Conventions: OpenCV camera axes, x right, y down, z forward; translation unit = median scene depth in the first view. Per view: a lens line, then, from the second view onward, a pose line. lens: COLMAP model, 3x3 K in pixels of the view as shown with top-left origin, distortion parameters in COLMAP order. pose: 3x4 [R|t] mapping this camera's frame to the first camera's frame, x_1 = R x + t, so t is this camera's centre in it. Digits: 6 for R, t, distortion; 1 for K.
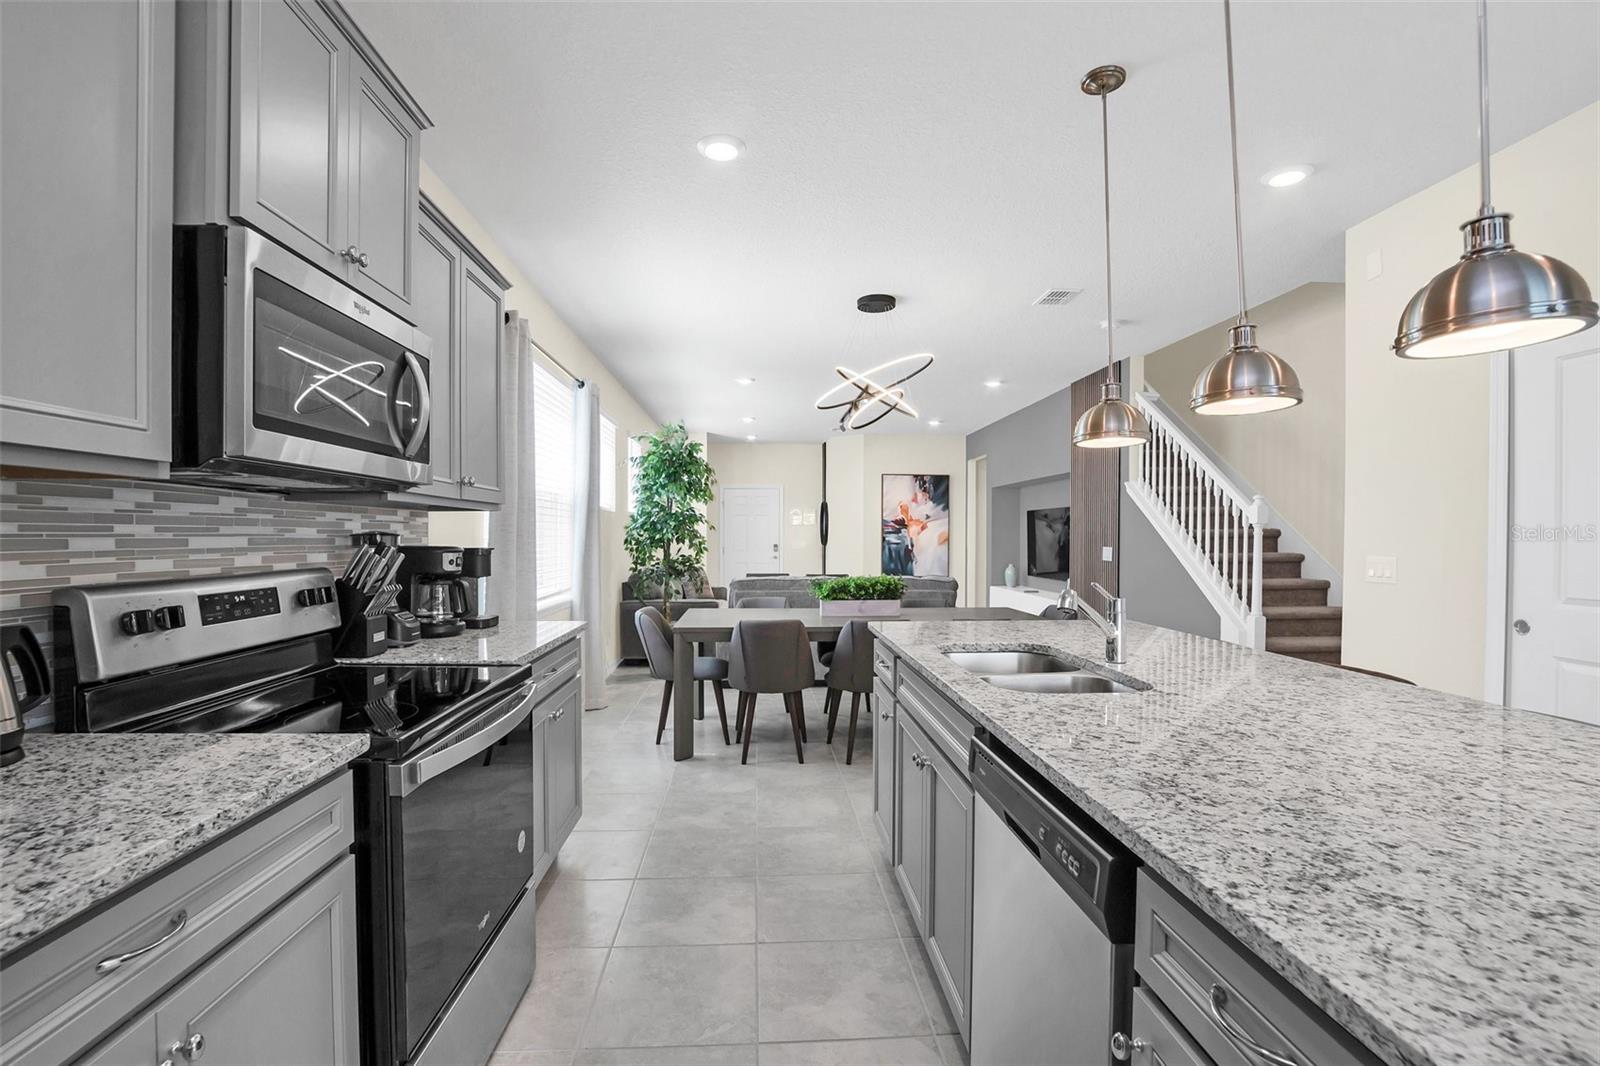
lens RADIAL K [[716.0, 0, 790.9], [0, 716.0, 538.4], [0, 0, 1]] dist [-0.029006, 0.002451]
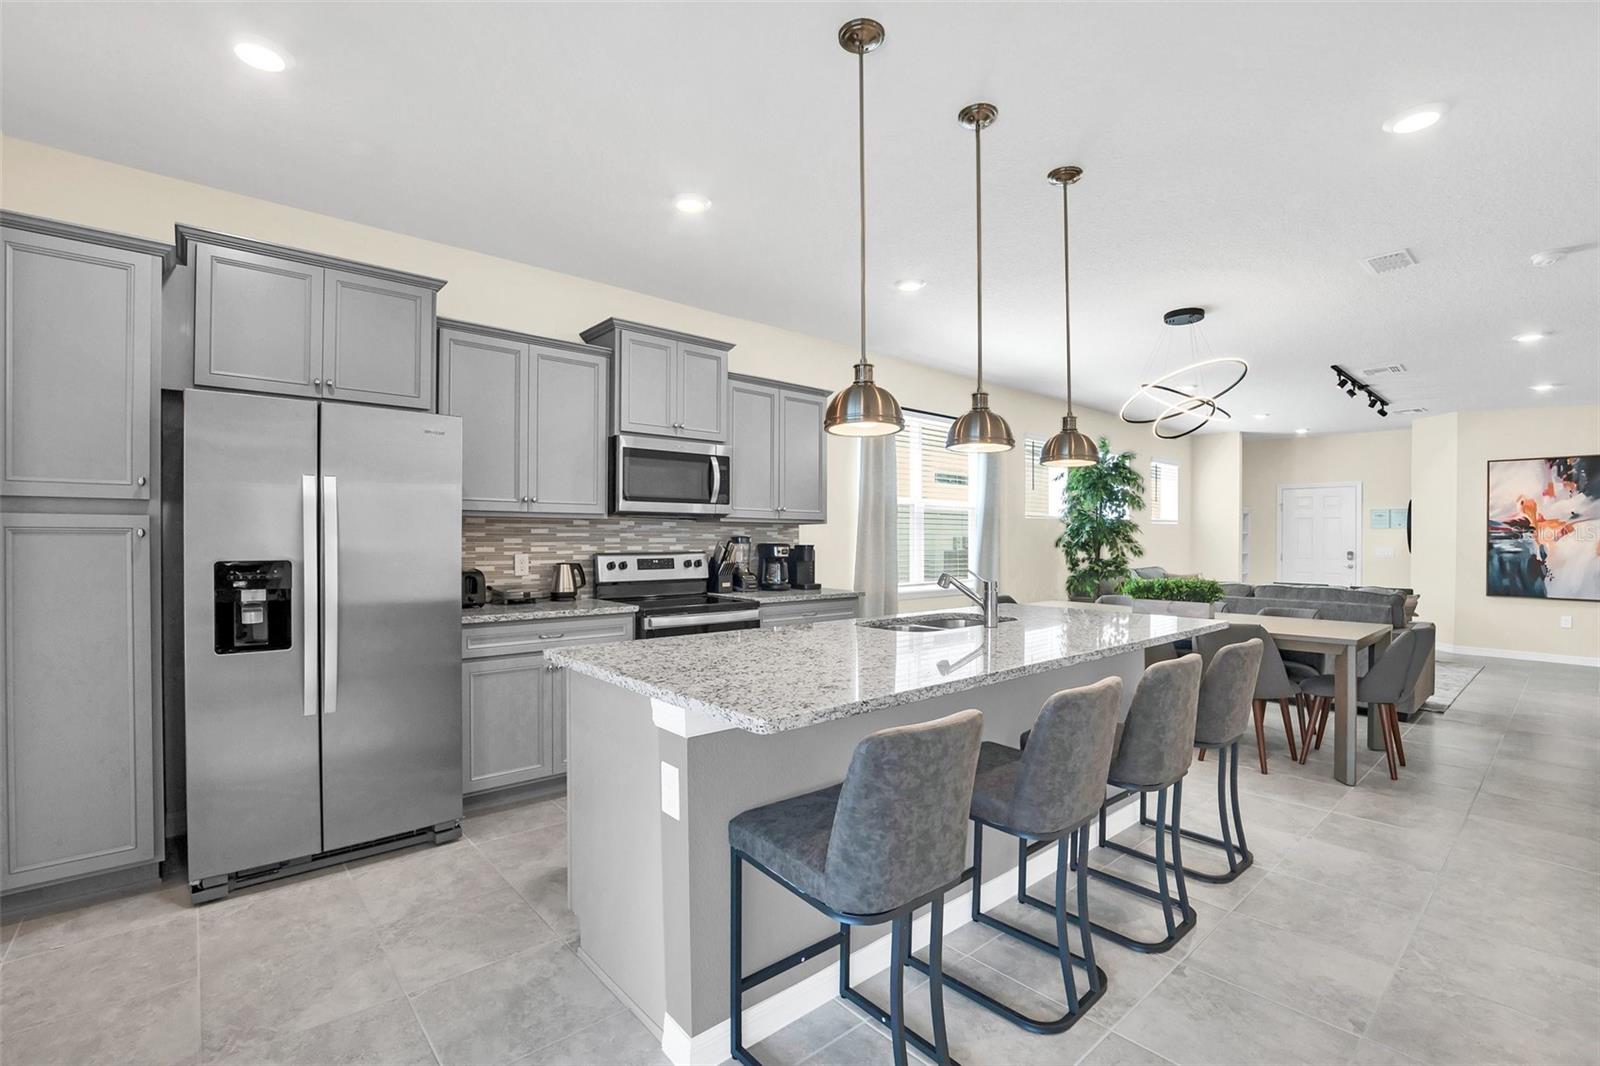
lens RADIAL K [[716.0, 0, 794.5], [0, 716.0, 534.1], [0, 0, 1]] dist [-0.029006, 0.002451]
pose [[0.622322, -0.005128, -0.782744, 0.393255], [-0.006729, 0.999907, -0.011901, 0.003024], [0.782732, 0.012673, 0.622230, -0.060937]]
